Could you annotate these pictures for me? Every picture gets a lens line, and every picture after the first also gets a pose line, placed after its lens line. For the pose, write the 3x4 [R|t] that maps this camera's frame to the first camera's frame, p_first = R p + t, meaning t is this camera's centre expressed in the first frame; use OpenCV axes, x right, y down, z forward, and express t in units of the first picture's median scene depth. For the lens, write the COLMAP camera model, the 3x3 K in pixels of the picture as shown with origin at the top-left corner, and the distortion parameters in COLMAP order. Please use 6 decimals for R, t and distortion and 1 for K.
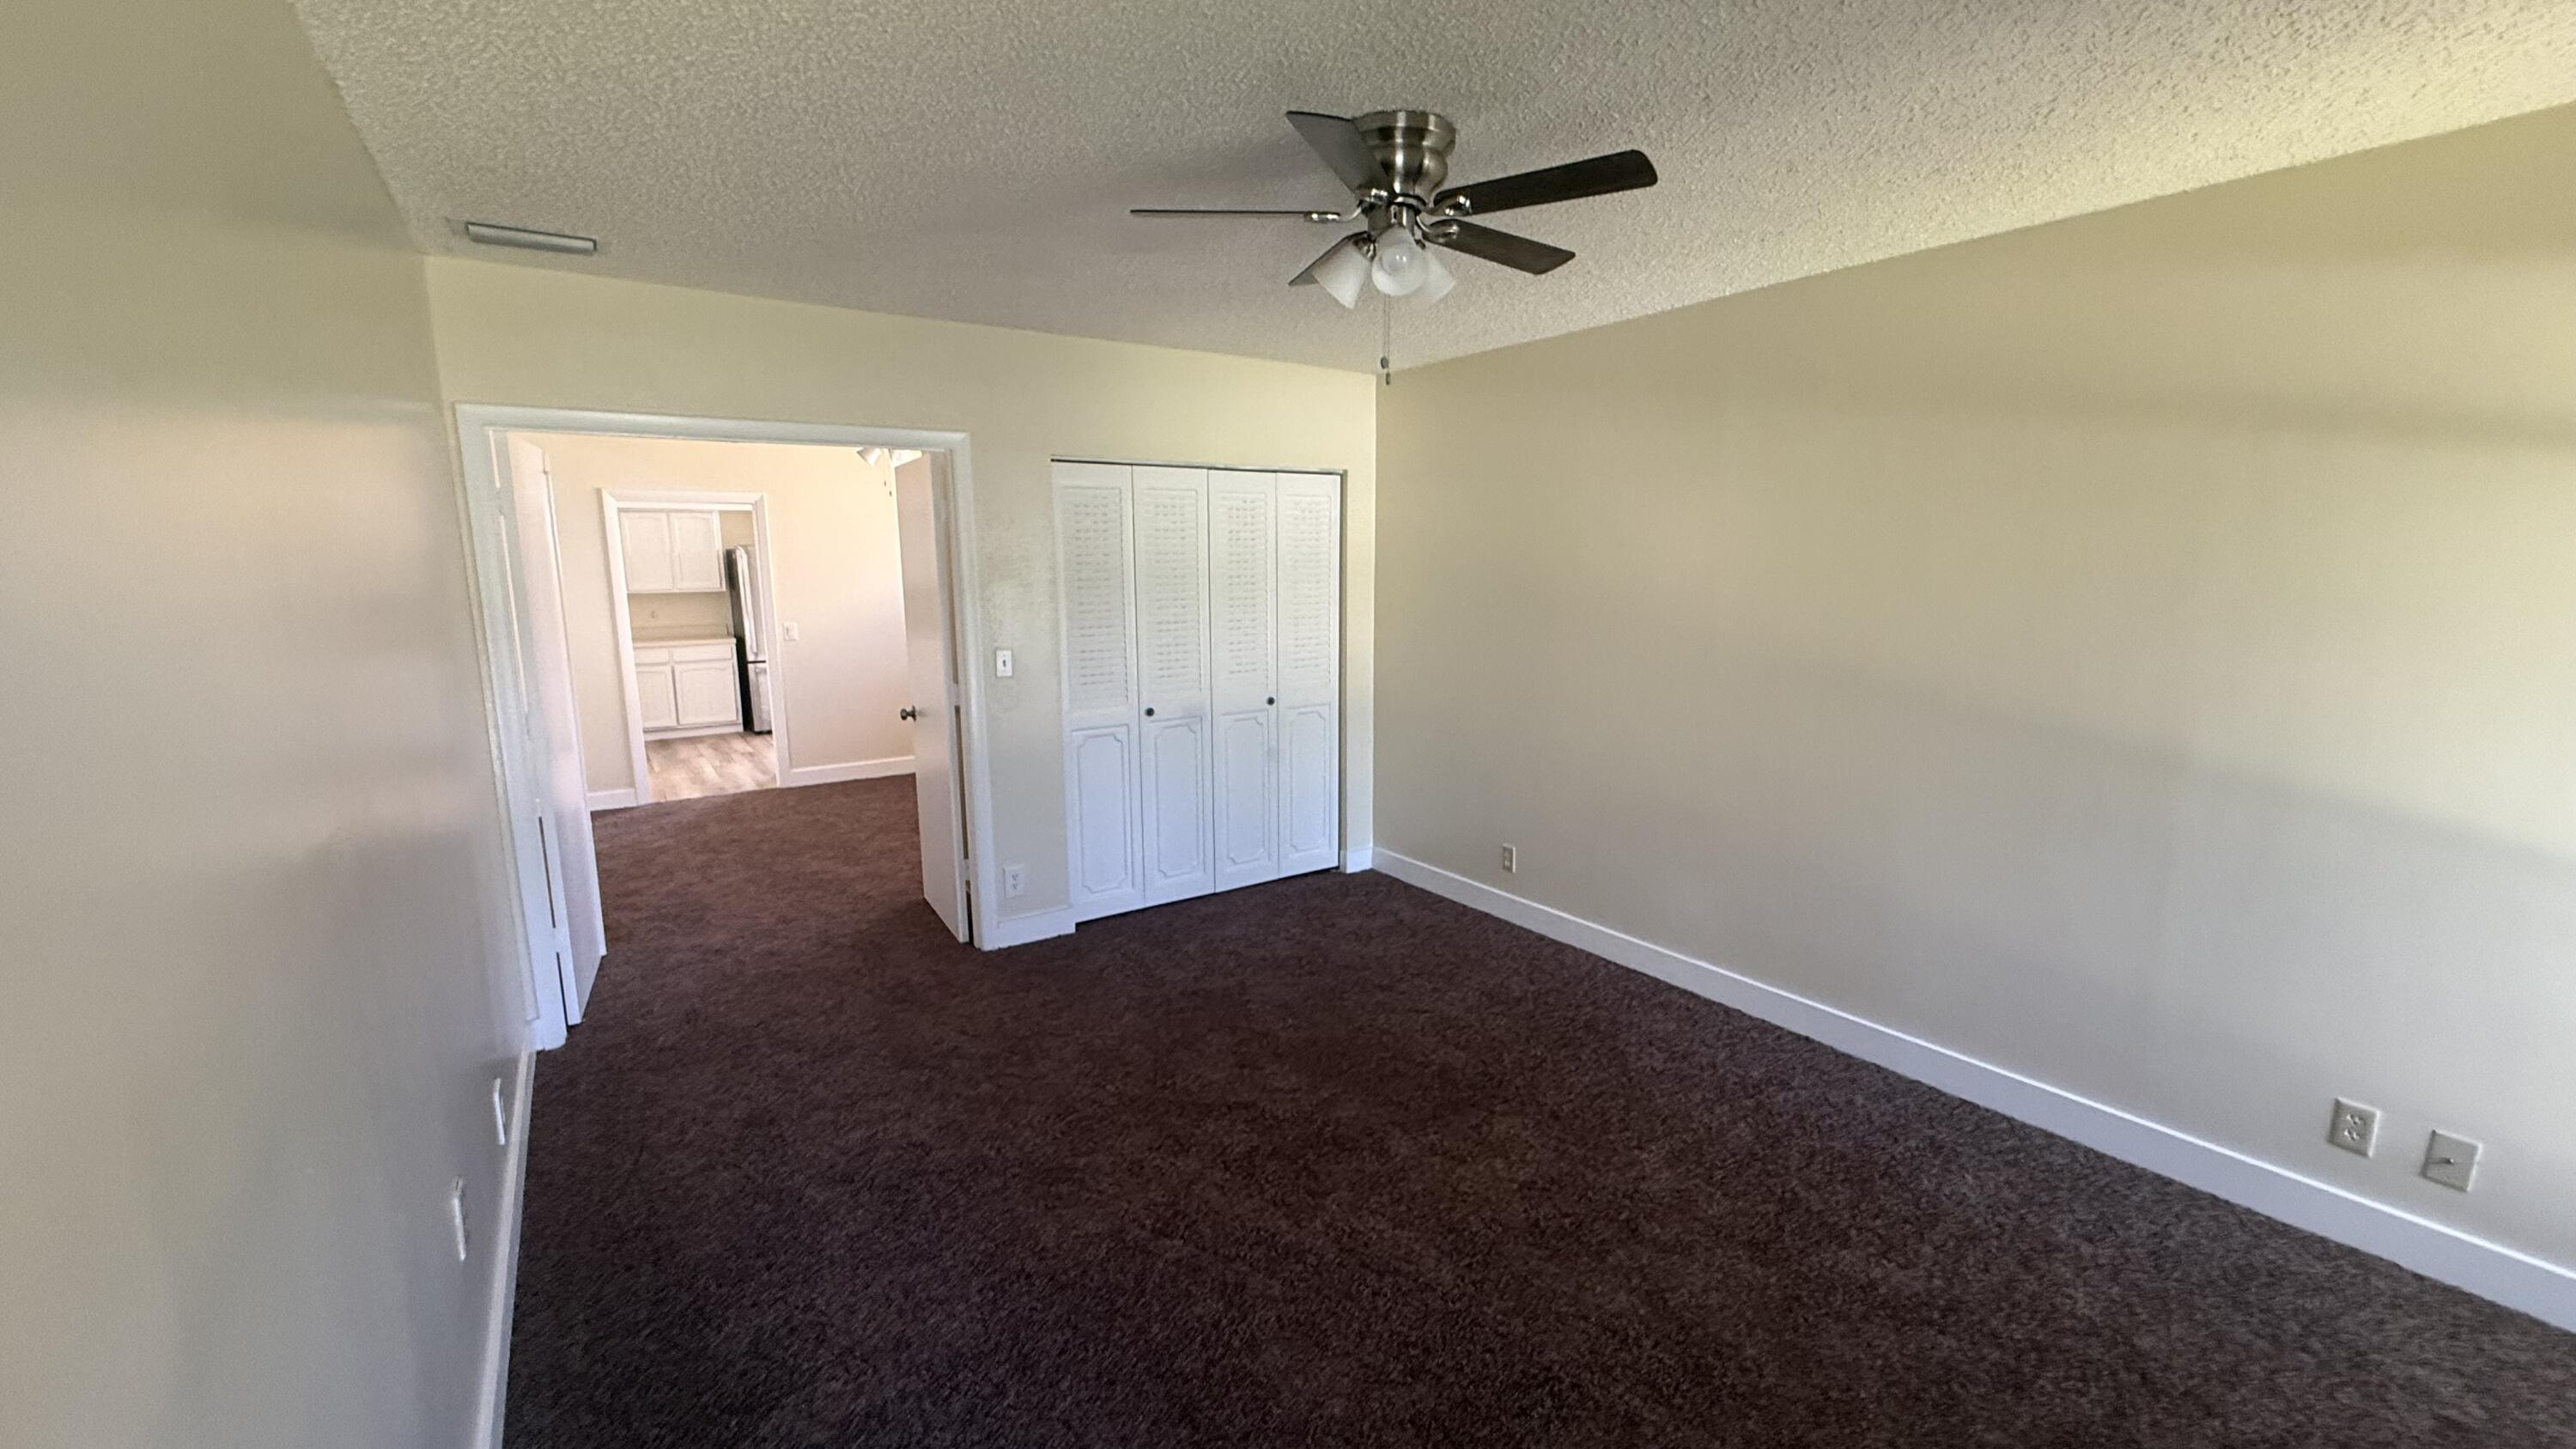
lens RADIAL K [[1027.9, 0, 1284.9], [0, 1027.9, 723.9], [0, 0, 1]] dist [0.001252, -0.000164]
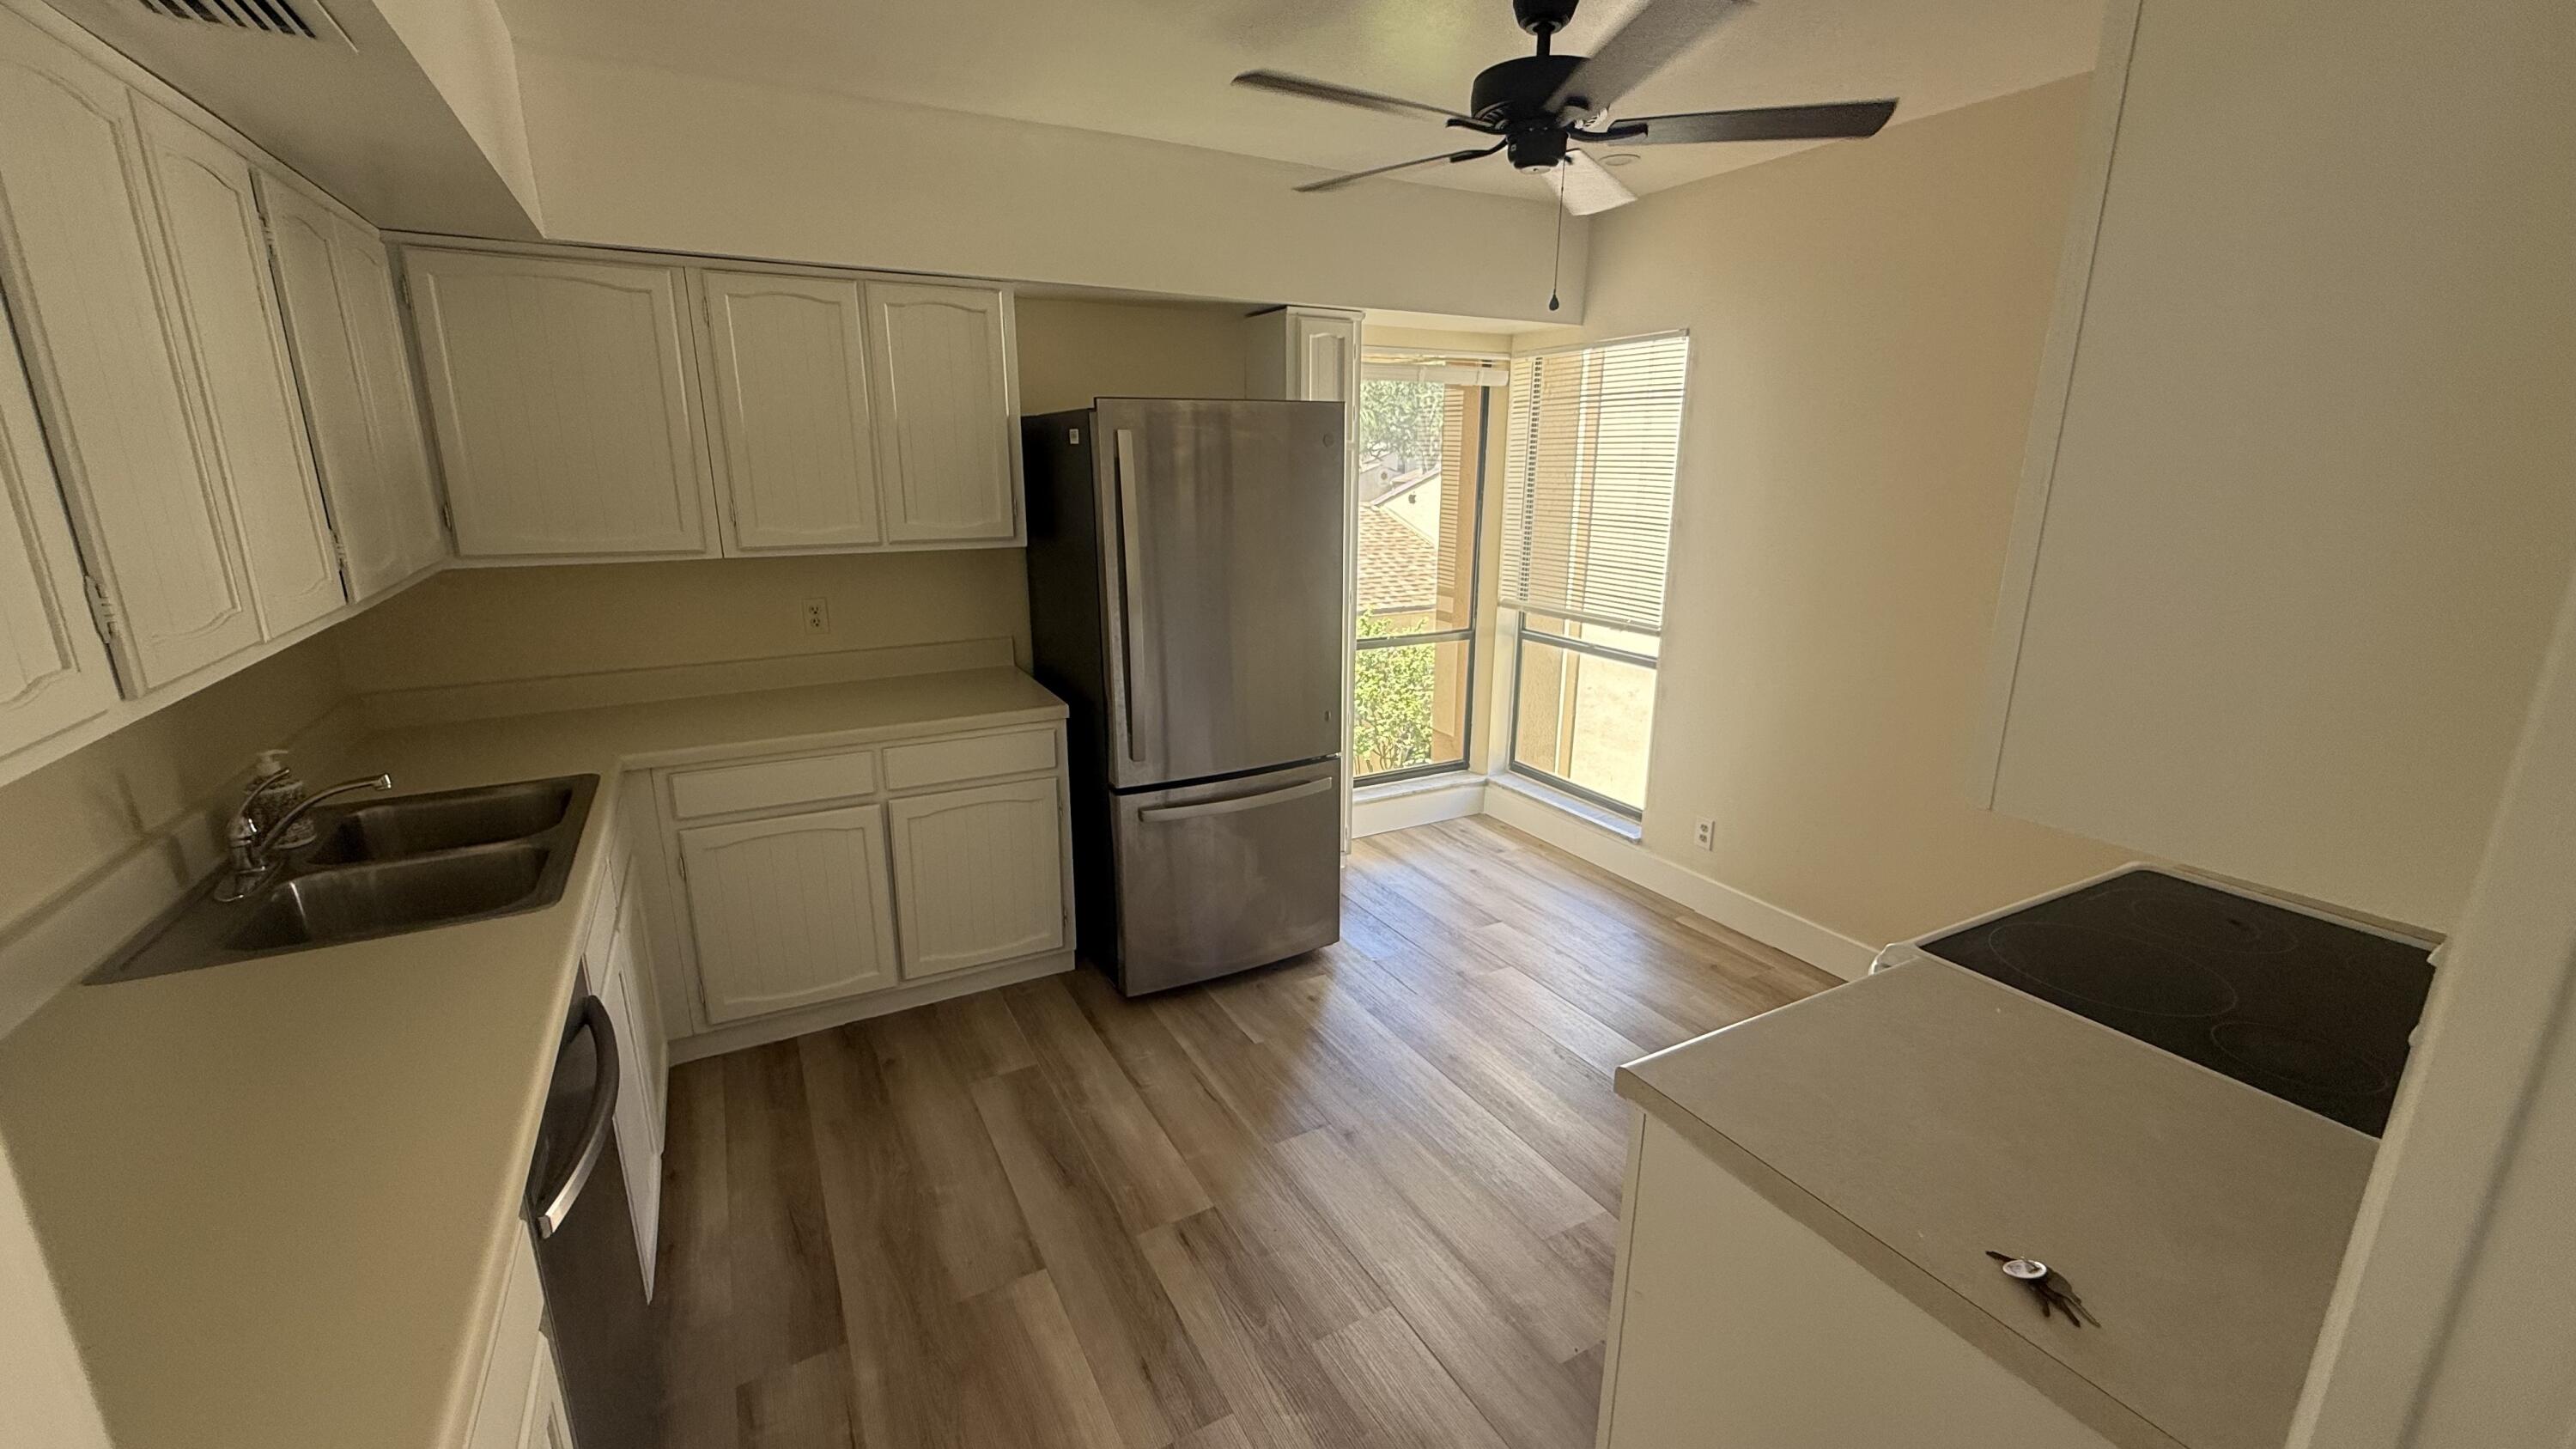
lens RADIAL K [[1027.9, 0, 1284.9], [0, 1027.9, 723.9], [0, 0, 1]] dist [0.001252, -0.000164]
pose [[0.994291, 0.040079, -0.098887, -0.441482], [-0.030975, 0.995283, 0.091940, -0.108348], [0.102106, -0.088352, 0.990842, 0.701870]]
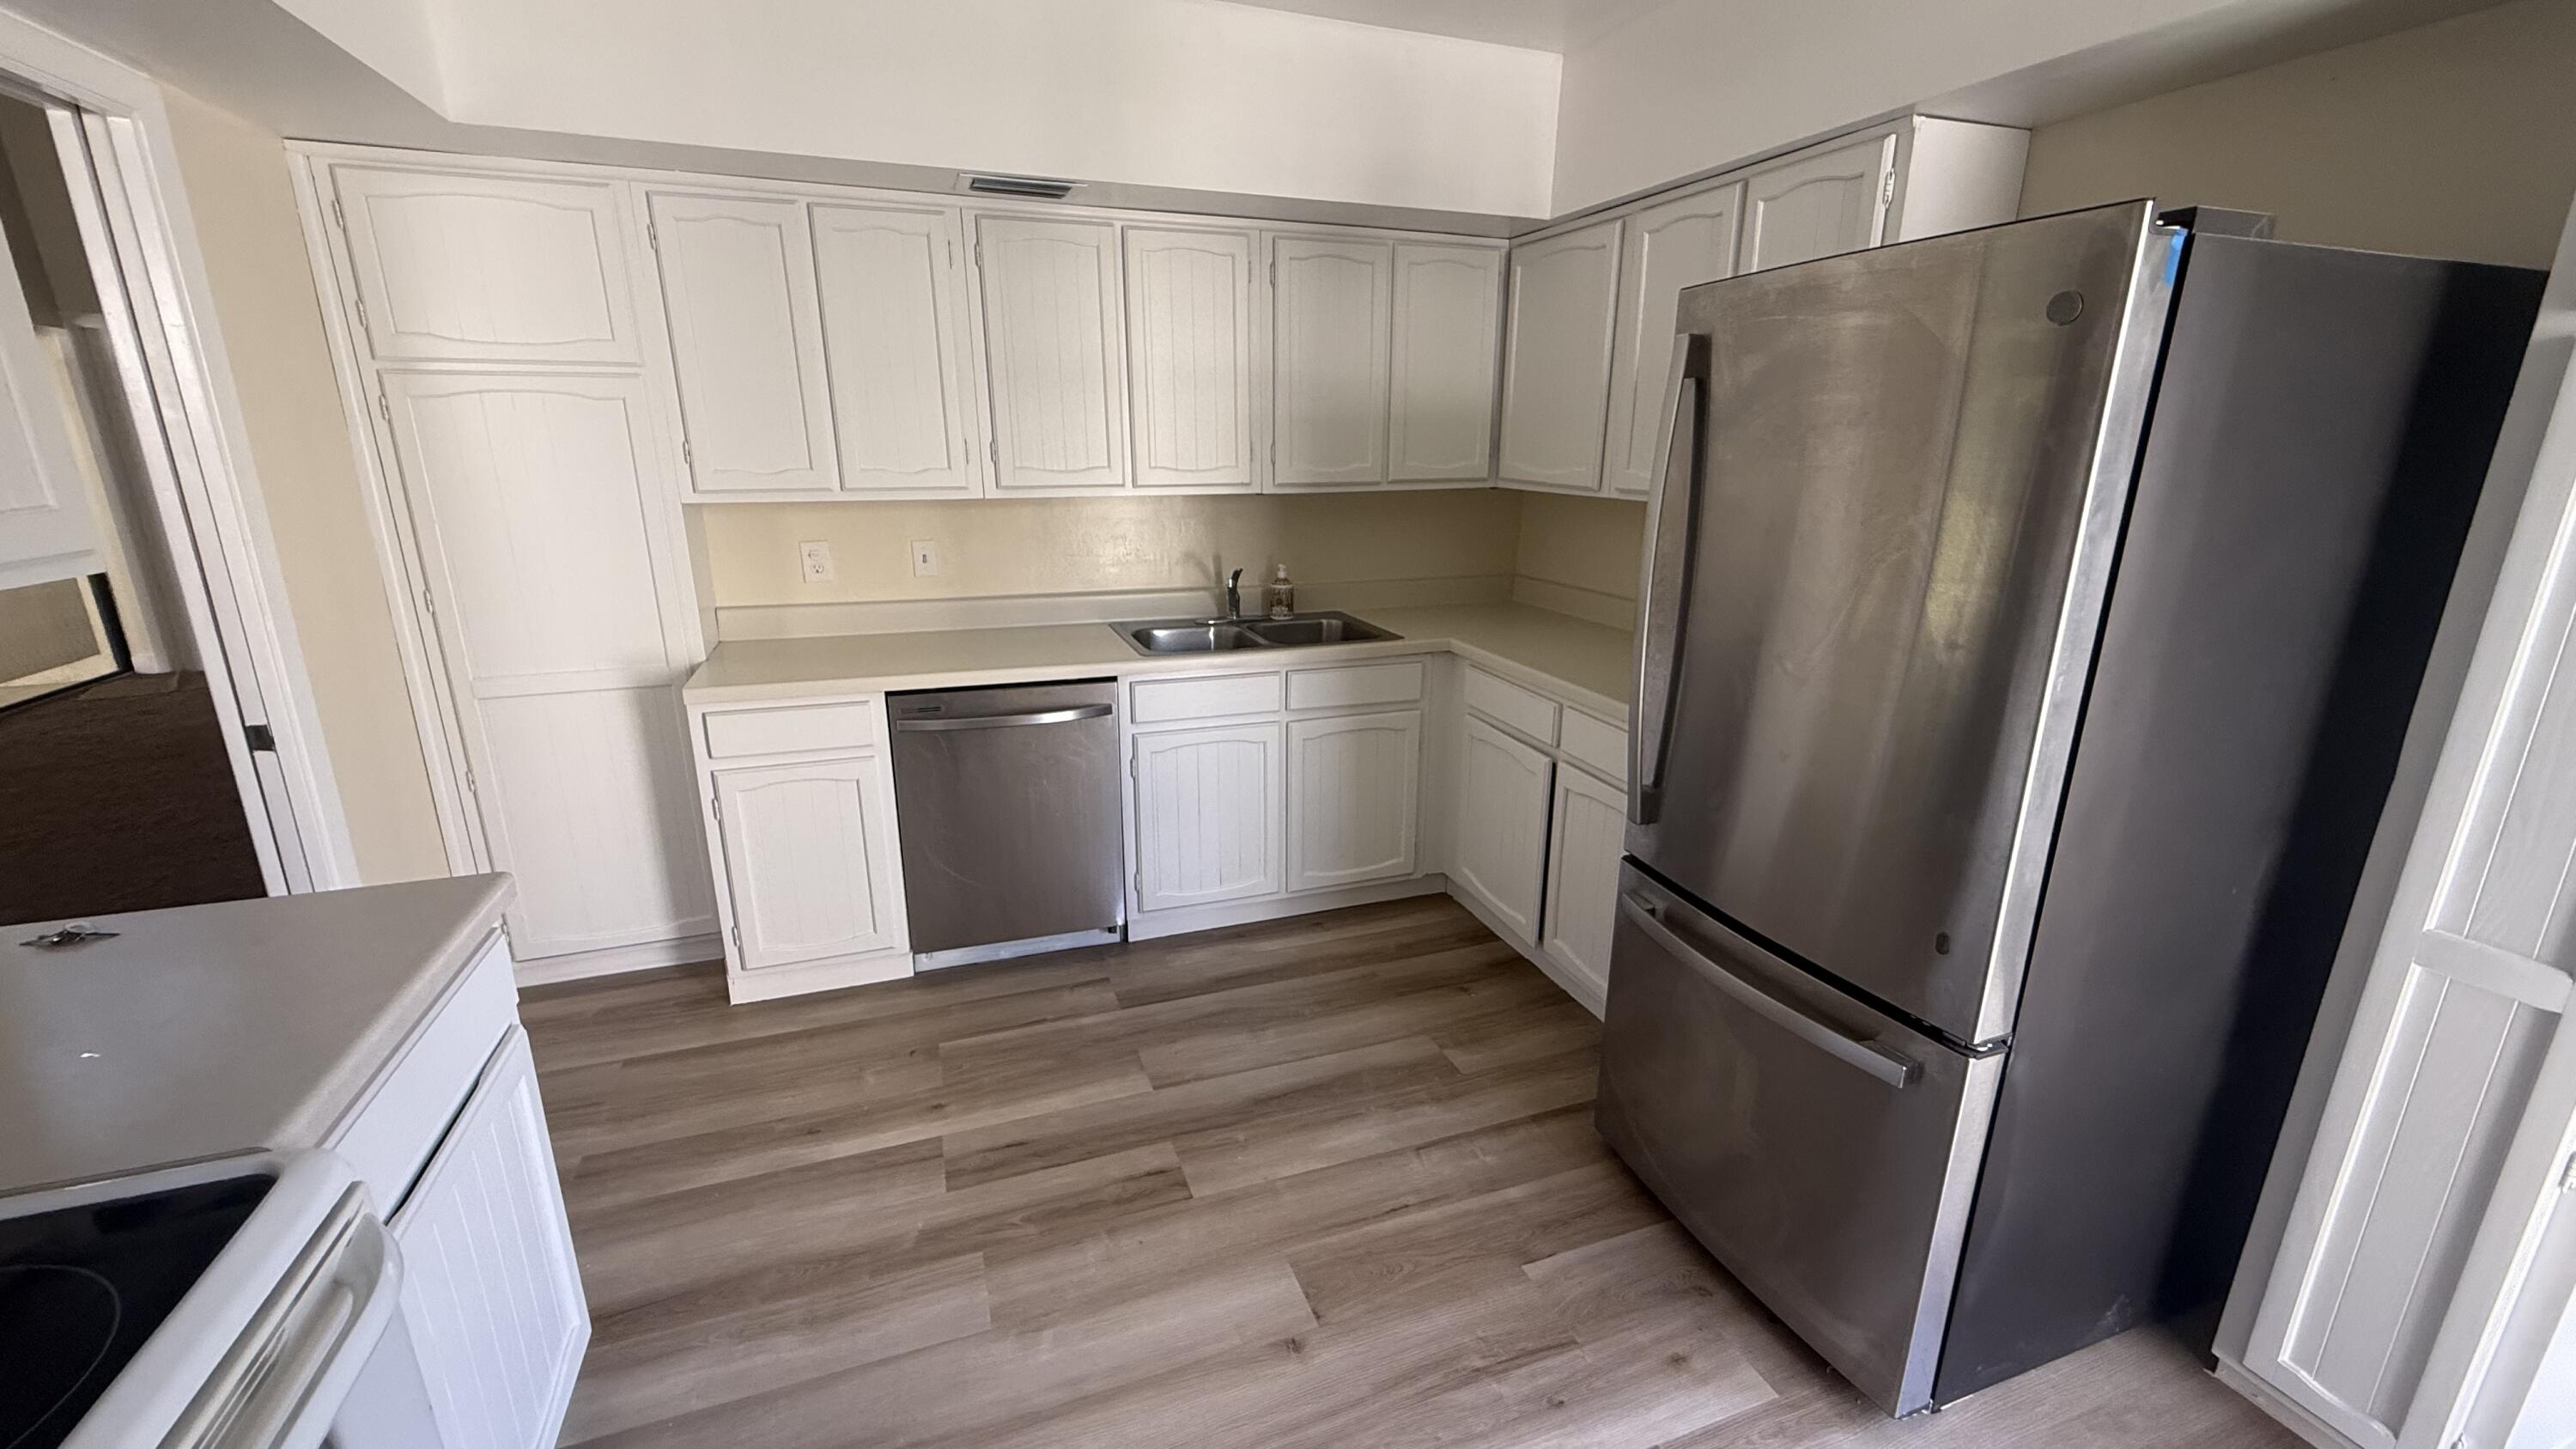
lens RADIAL K [[1027.9, 0, 1284.9], [0, 1027.9, 723.9], [0, 0, 1]] dist [0.001252, -0.000164]
pose [[-0.260975, 0.270794, -0.926586, -0.306801], [-0.165269, 0.933145, 0.319259, -0.142117], [0.951093, 0.236455, -0.198774, 0.963678]]
